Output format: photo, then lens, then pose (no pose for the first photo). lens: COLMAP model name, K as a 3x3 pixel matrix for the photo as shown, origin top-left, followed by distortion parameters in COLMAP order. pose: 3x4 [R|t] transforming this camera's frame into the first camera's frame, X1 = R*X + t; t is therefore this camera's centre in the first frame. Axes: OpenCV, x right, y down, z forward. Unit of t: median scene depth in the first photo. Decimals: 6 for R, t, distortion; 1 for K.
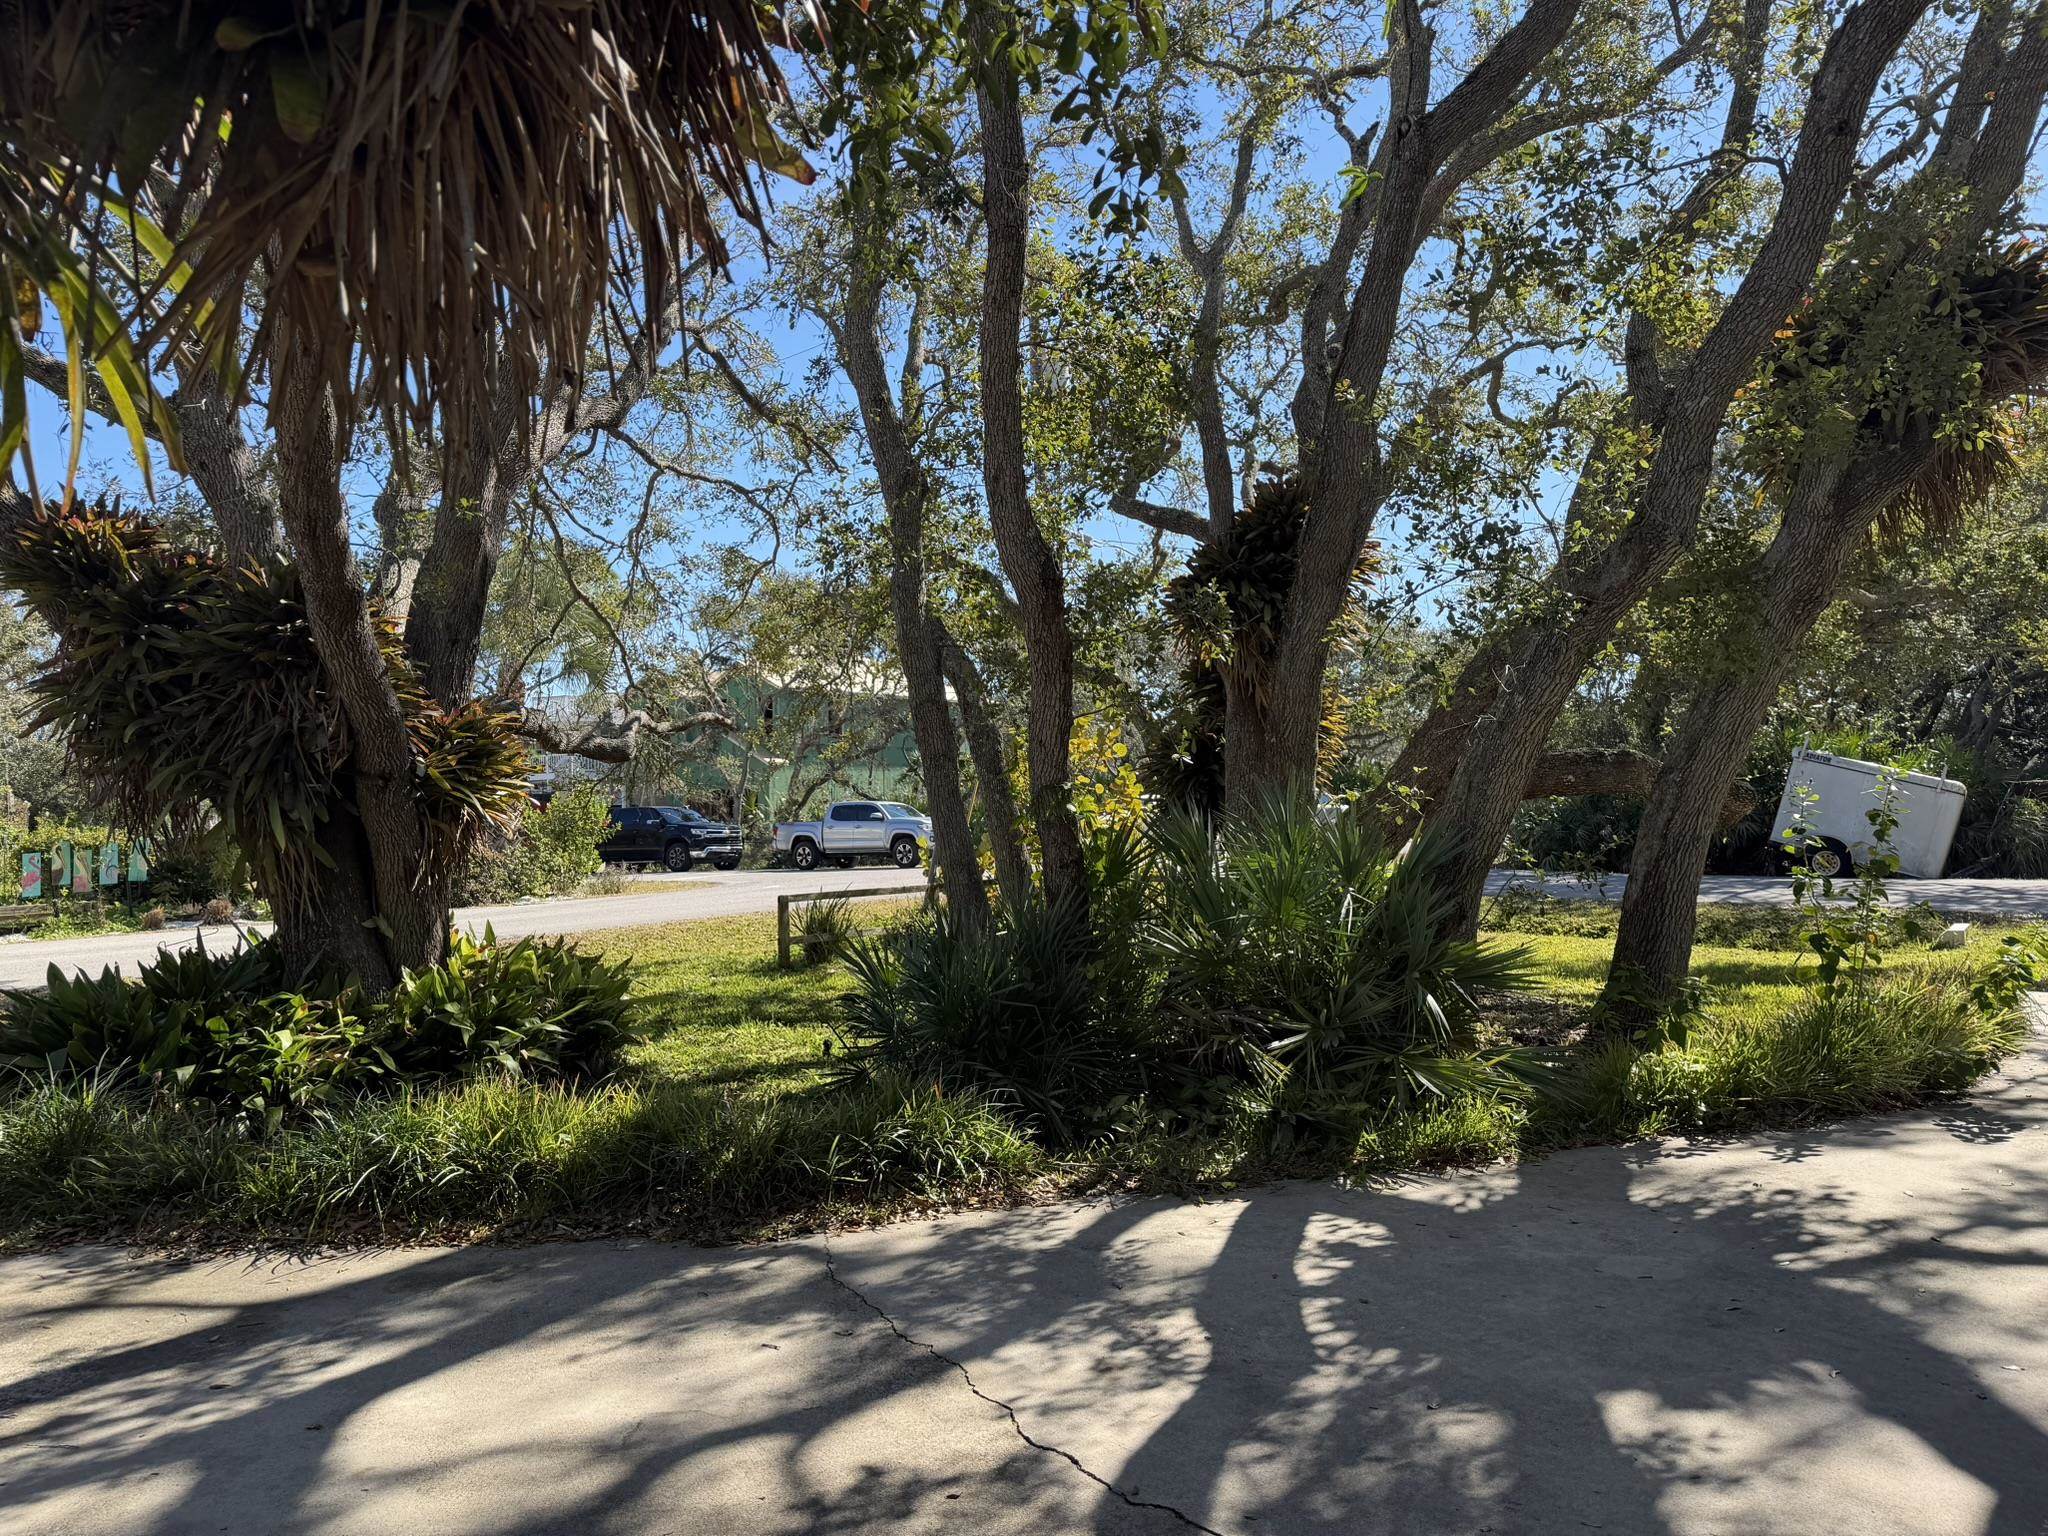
lens RADIAL K [[1463.2, 0, 1035.3], [0, 1463.2, 763.5], [0, 0, 1]] dist [0.084963, -0.127485]
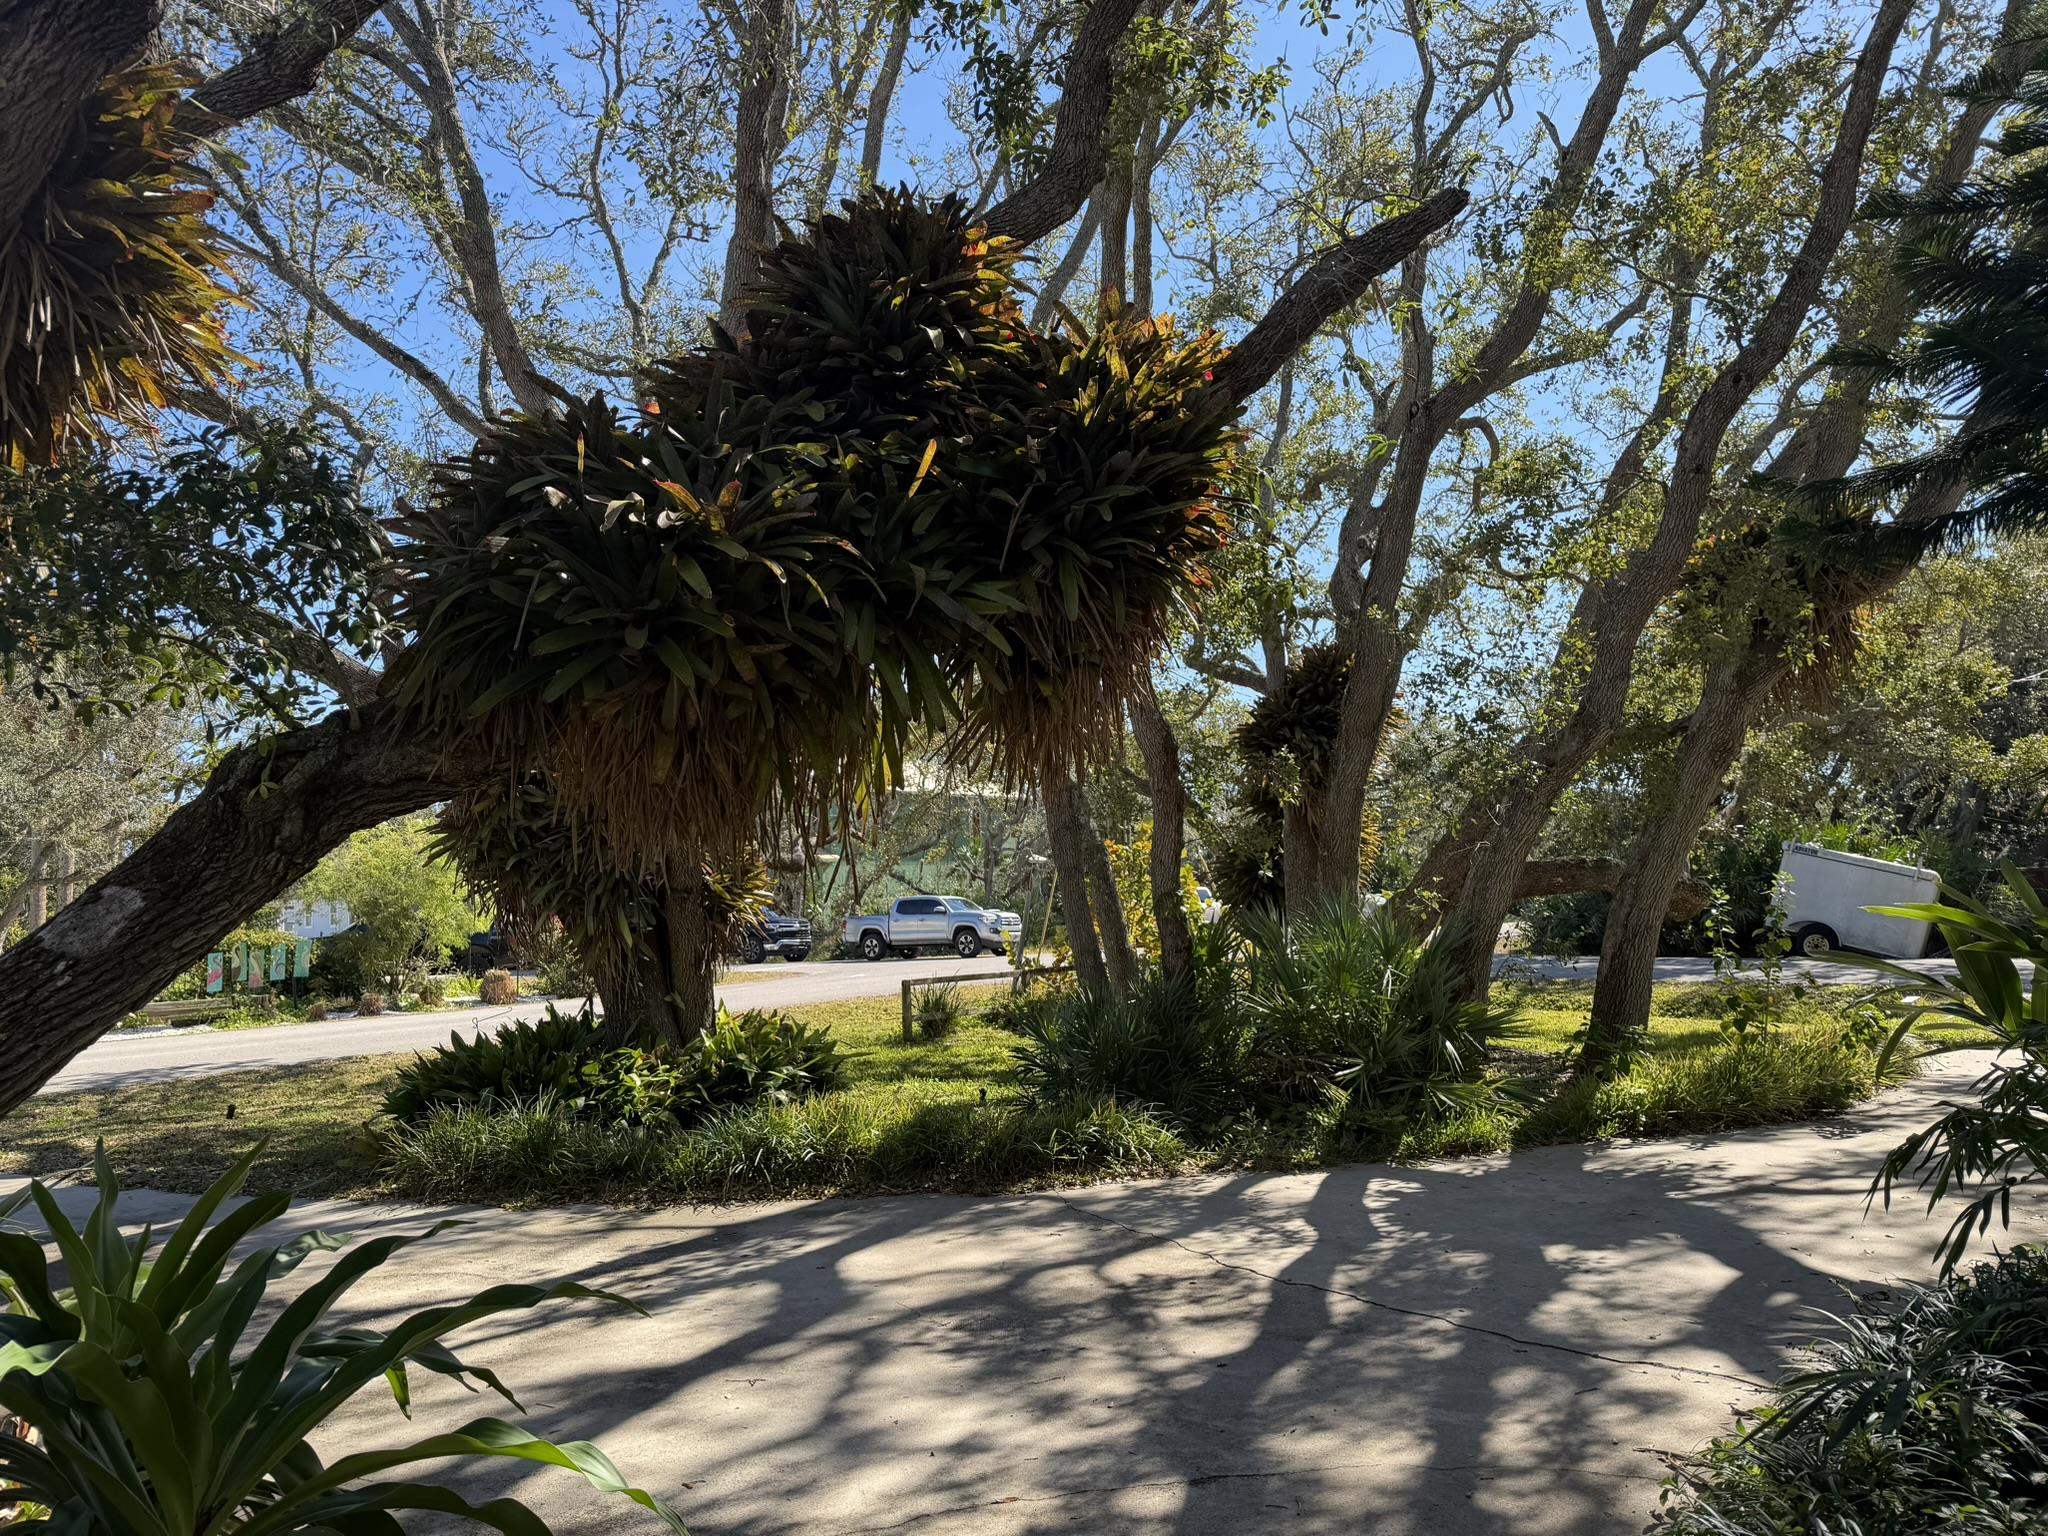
lens RADIAL K [[1650.5, 0, 975.4], [0, 1650.5, 763.1], [0, 0, 1]] dist [0.120022, -0.237235]
pose [[0.999664, -0.012439, -0.022756, -0.145506], [0.011340, 0.998791, -0.047836, -0.037739], [0.023324, 0.047562, 0.998596, -0.618589]]
